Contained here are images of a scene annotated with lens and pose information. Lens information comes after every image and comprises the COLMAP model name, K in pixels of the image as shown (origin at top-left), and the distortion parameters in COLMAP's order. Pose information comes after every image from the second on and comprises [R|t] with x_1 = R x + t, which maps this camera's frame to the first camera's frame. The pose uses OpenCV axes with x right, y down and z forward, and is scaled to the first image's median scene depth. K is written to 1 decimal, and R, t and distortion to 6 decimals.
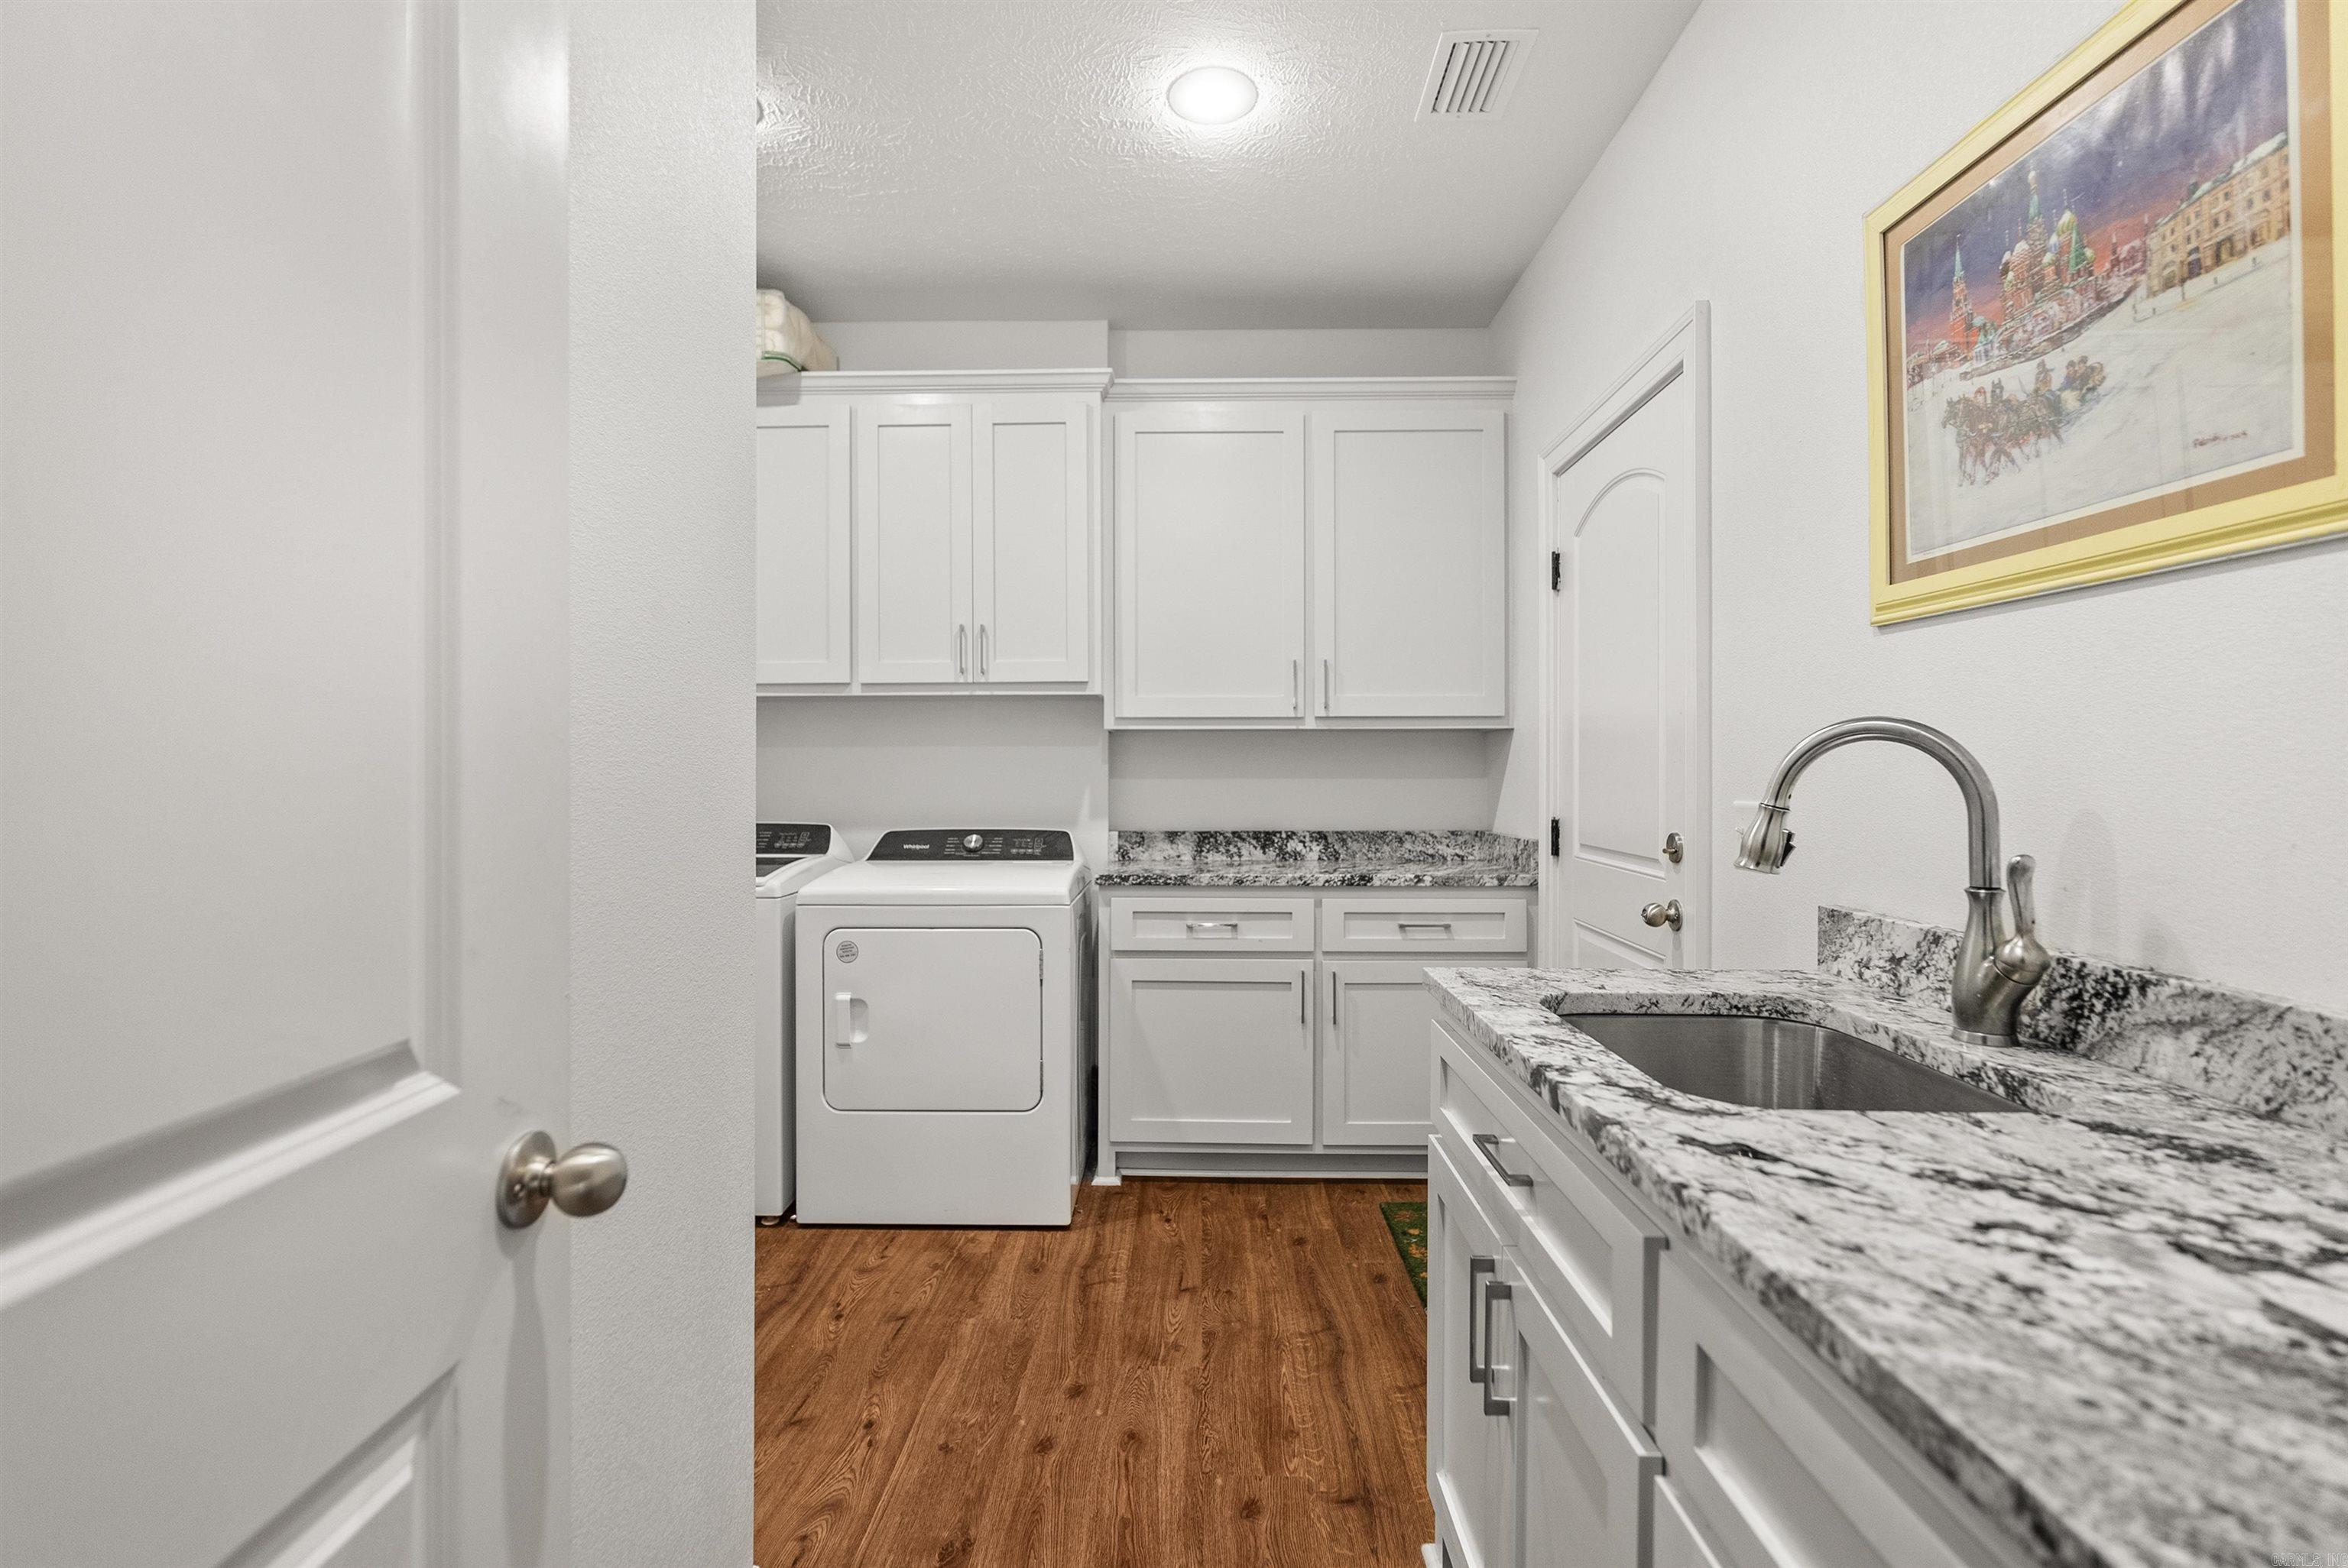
lens RADIAL K [[1065.8, 0, 1174.0], [0, 1065.8, 784.0], [0, 0, 1]] dist [0.000375, 0.000763]
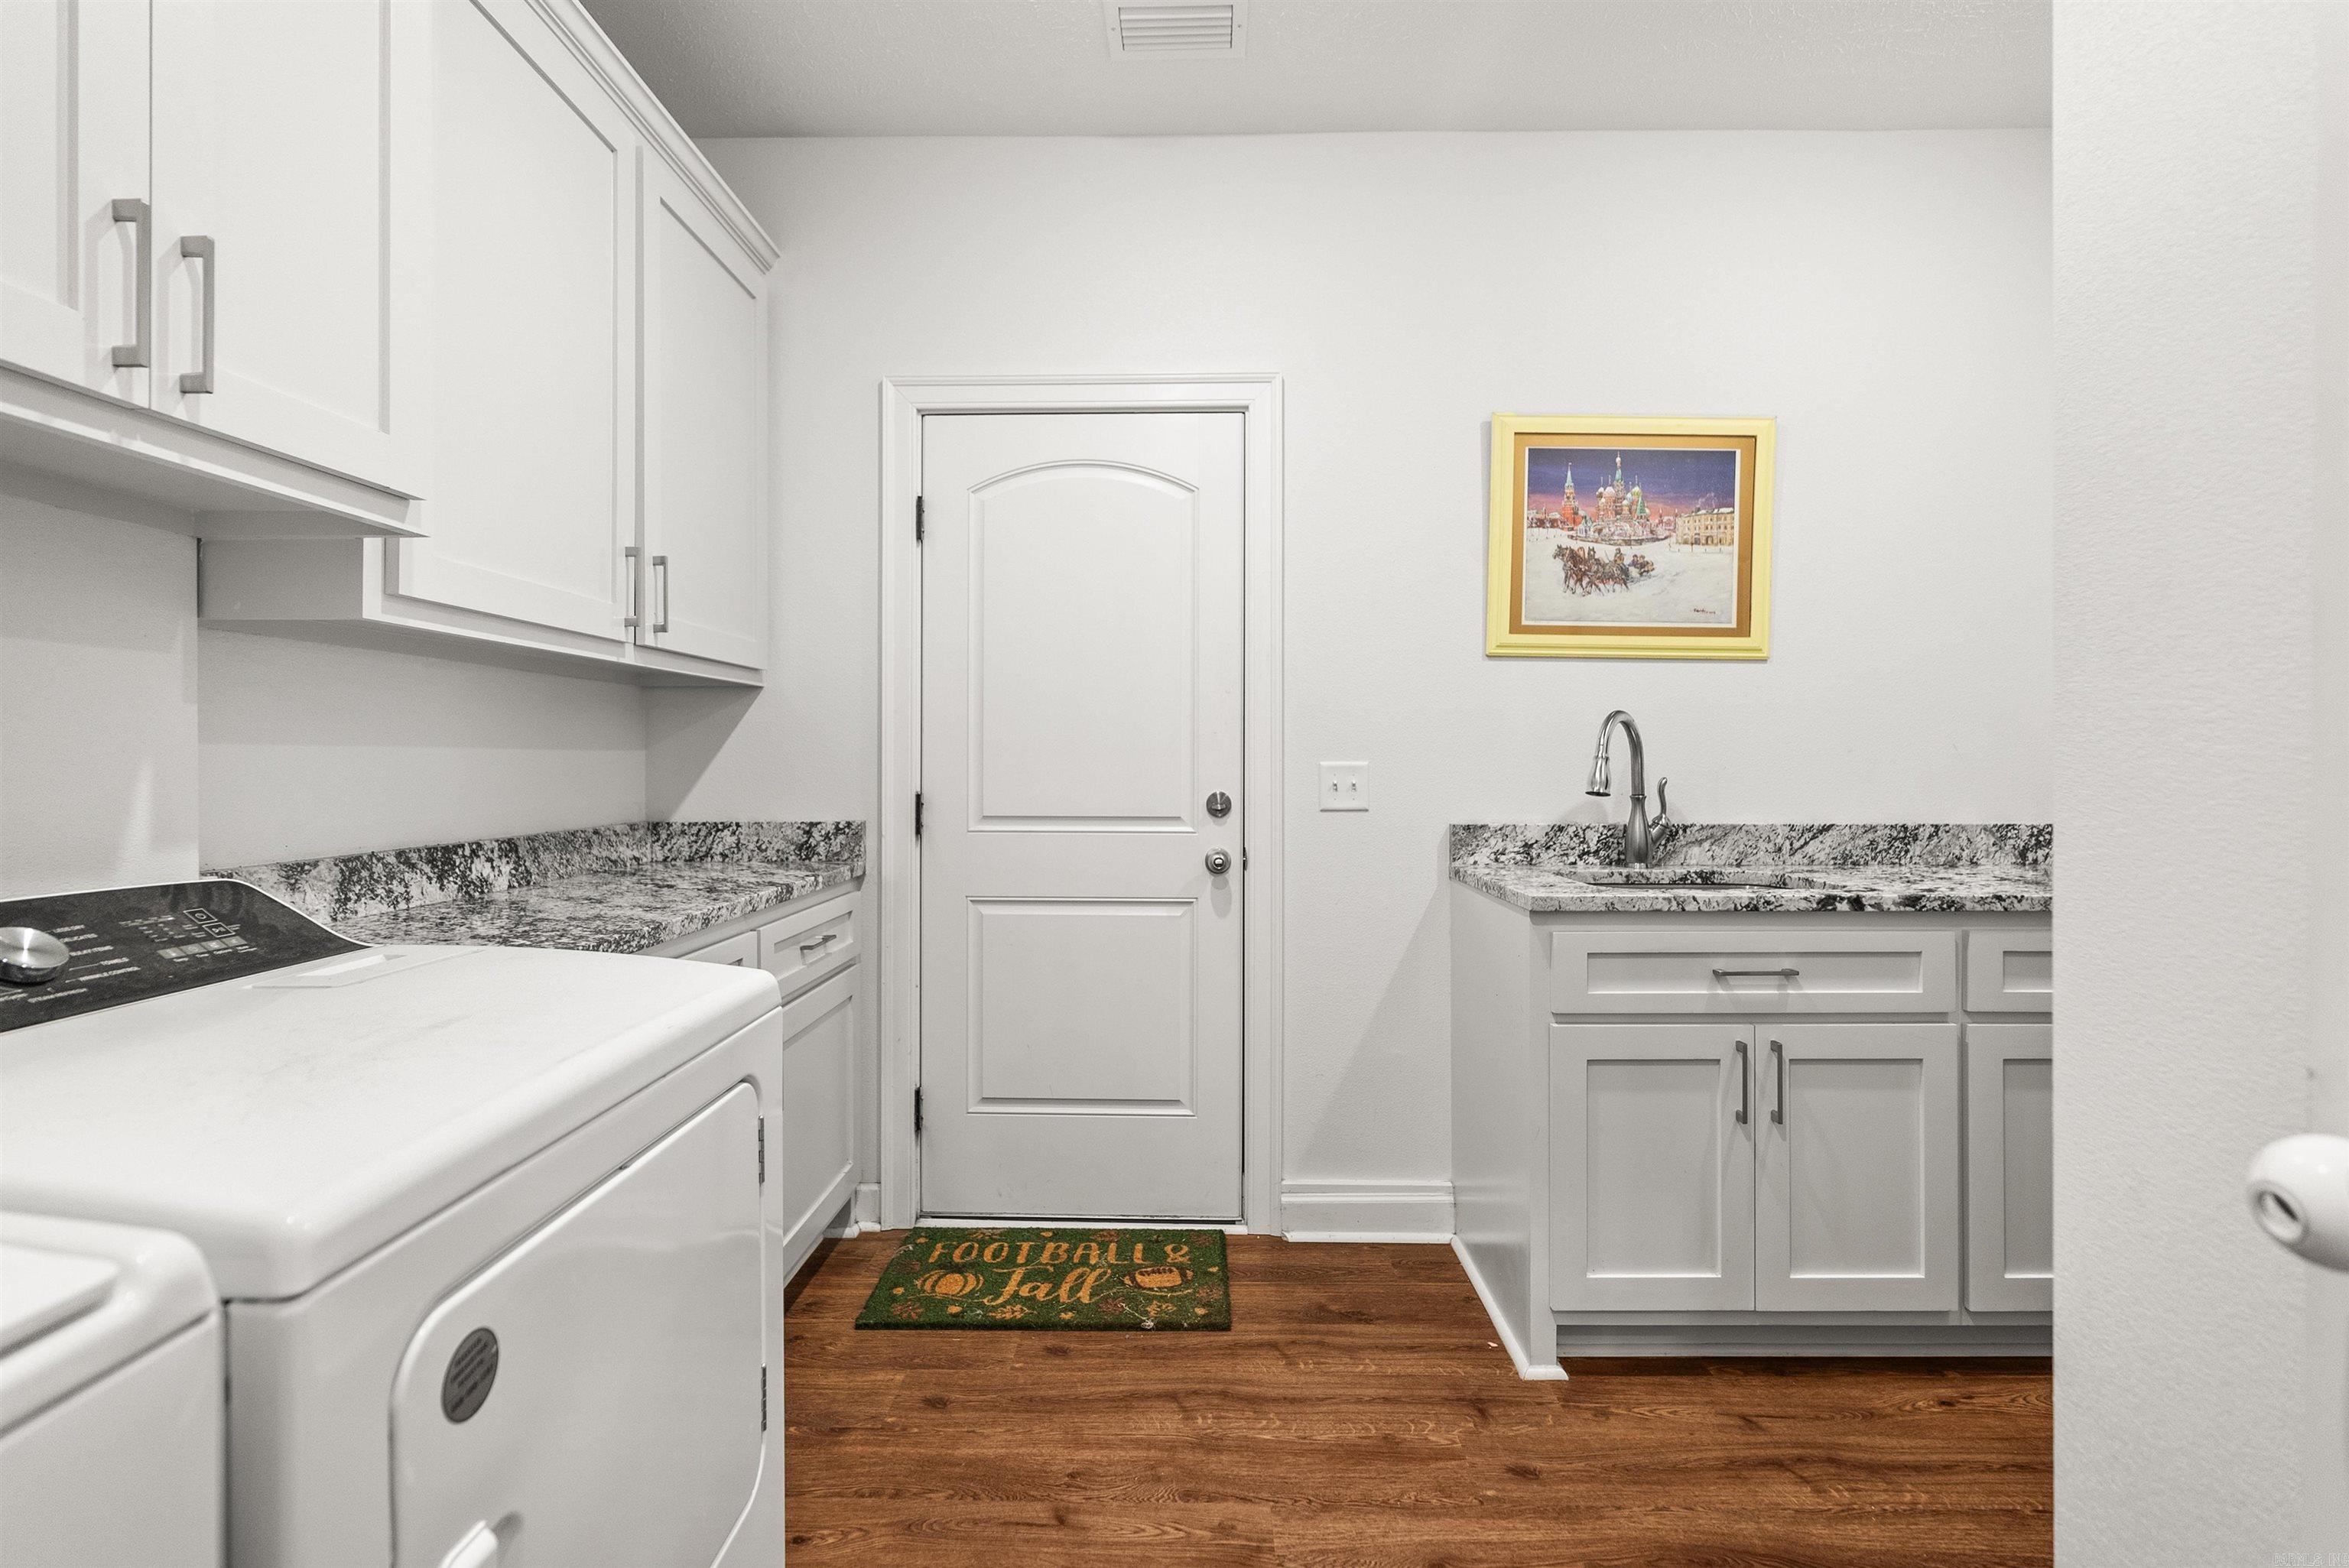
lens RADIAL K [[1061.0, 0, 1173.9], [0, 1061.0, 768.7], [0, 0, 1]] dist [-0.008835, 0.000235]
pose [[-0.006980, -0.007507, 0.999947, -1.050054], [0.011798, 0.999902, 0.007589, 0.015098], [-0.999906, 0.011851, -0.006891, 1.535797]]
